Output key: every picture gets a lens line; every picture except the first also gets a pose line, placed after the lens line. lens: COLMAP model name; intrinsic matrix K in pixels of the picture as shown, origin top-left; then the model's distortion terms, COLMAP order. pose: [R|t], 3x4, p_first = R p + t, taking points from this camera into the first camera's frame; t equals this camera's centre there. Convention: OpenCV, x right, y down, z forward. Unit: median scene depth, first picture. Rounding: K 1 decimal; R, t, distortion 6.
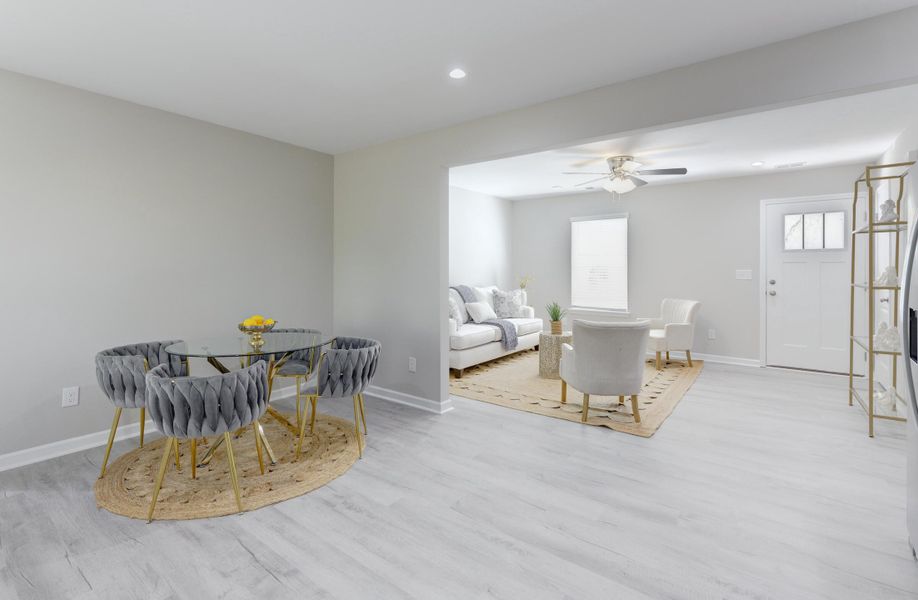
lens RADIAL K [[421.1, 0, 471.2], [0, 421.1, 267.7], [0, 0, 1]] dist [0.005961, -0.003244]
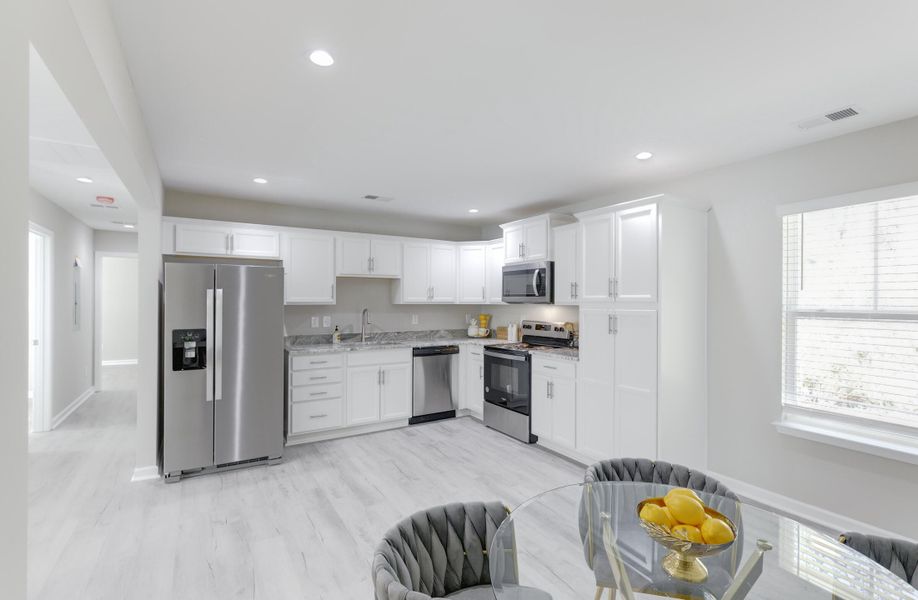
lens RADIAL K [[421.1, 0, 455.5], [0, 421.1, 300.0], [0, 0, 1]] dist [0.005961, -0.003244]
pose [[-0.923394, -0.006324, 0.383800, -0.244824], [-0.009453, 0.999936, -0.006266, -0.030060], [-0.383736, -0.009414, -0.923395, 0.763312]]
